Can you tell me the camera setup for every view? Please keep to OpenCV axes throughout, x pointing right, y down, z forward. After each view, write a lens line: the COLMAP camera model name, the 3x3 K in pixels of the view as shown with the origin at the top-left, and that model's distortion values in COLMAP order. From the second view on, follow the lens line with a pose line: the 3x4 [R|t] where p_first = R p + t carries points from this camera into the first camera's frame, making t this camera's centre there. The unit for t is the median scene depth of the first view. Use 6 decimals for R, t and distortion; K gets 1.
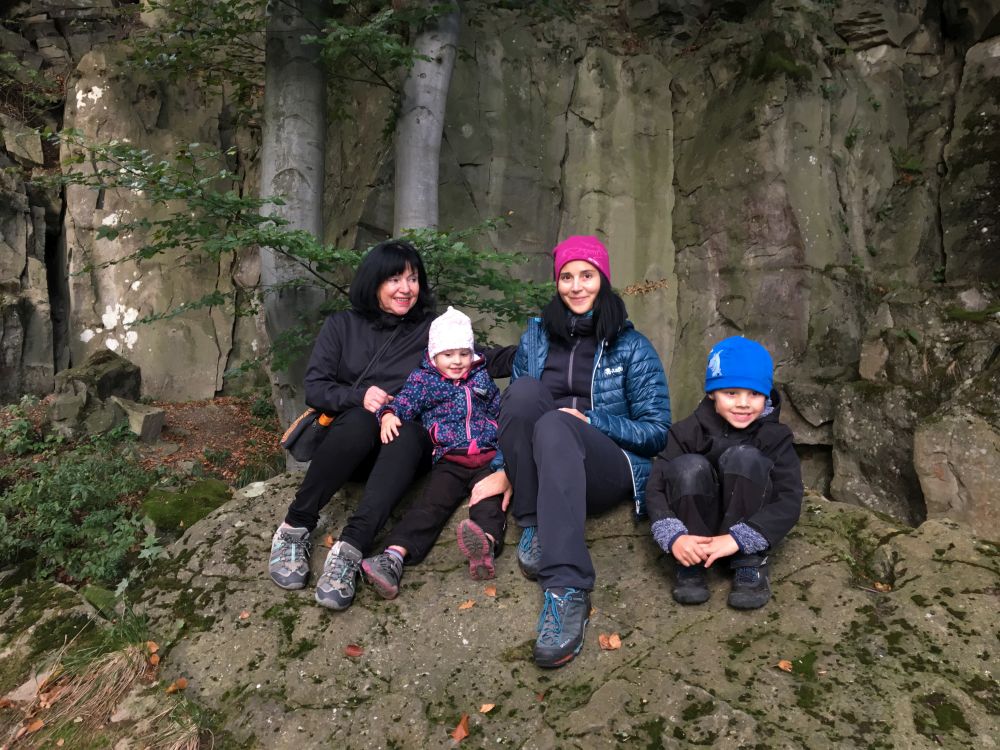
lens RADIAL K [[826.4, 0, 500.0], [0, 826.4, 375.0], [0, 0, 1]] dist [0.091444, -0.131125]
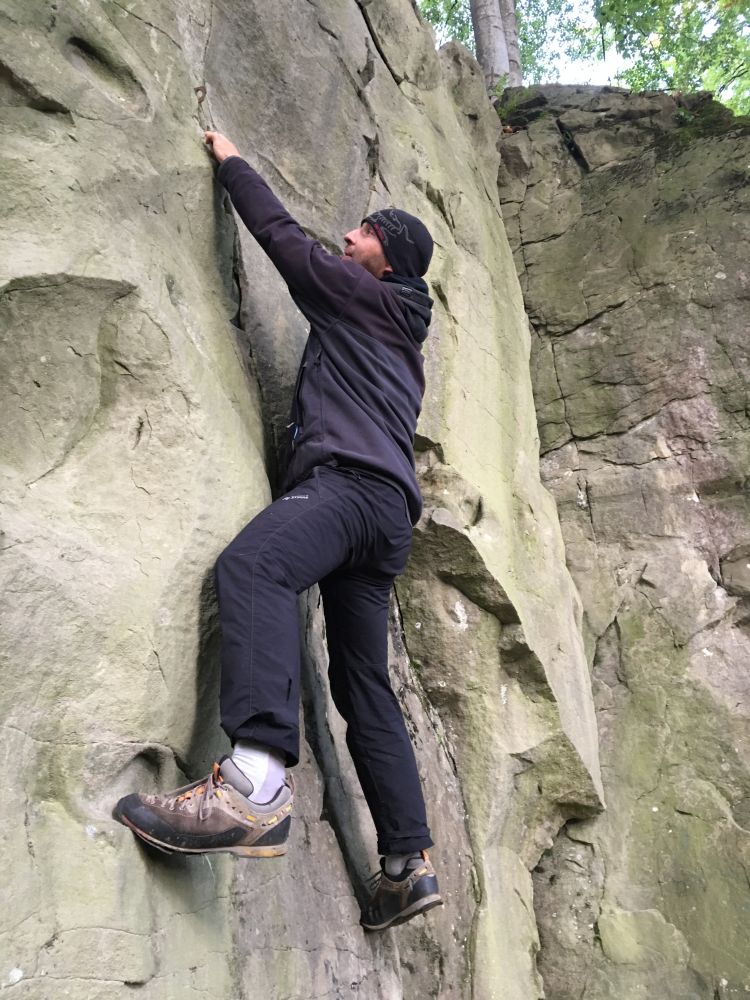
lens RADIAL K [[826.4, 0, 375.0], [0, 826.4, 500.0], [0, 0, 1]] dist [0.091444, -0.131125]
pose [[0.811501, 0.253594, 0.526455, -0.055709], [-0.000756, 0.901379, -0.433030, 0.044815], [-0.584350, 0.351007, 0.731662, 0.810512]]
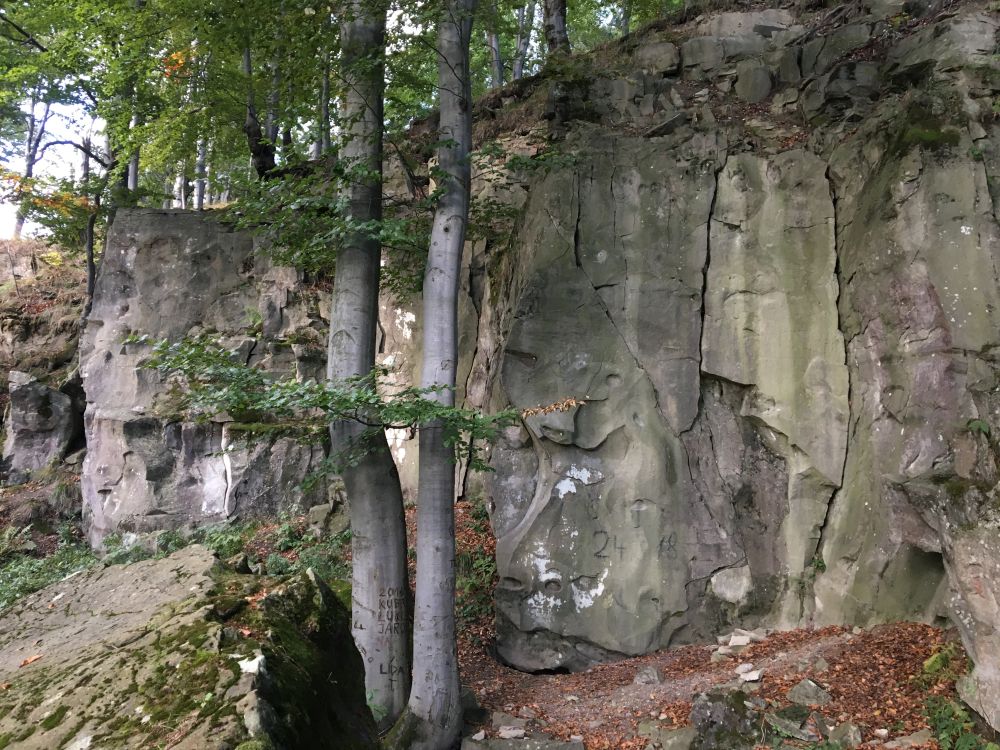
lens RADIAL K [[826.4, 0, 500.0], [0, 826.4, 375.0], [0, 0, 1]] dist [0.091444, -0.131125]
pose [[0.878110, -0.083950, -0.471036, 0.329236], [0.028200, 0.991856, -0.124203, -0.005031], [0.477627, 0.095781, 0.873326, -0.007883]]
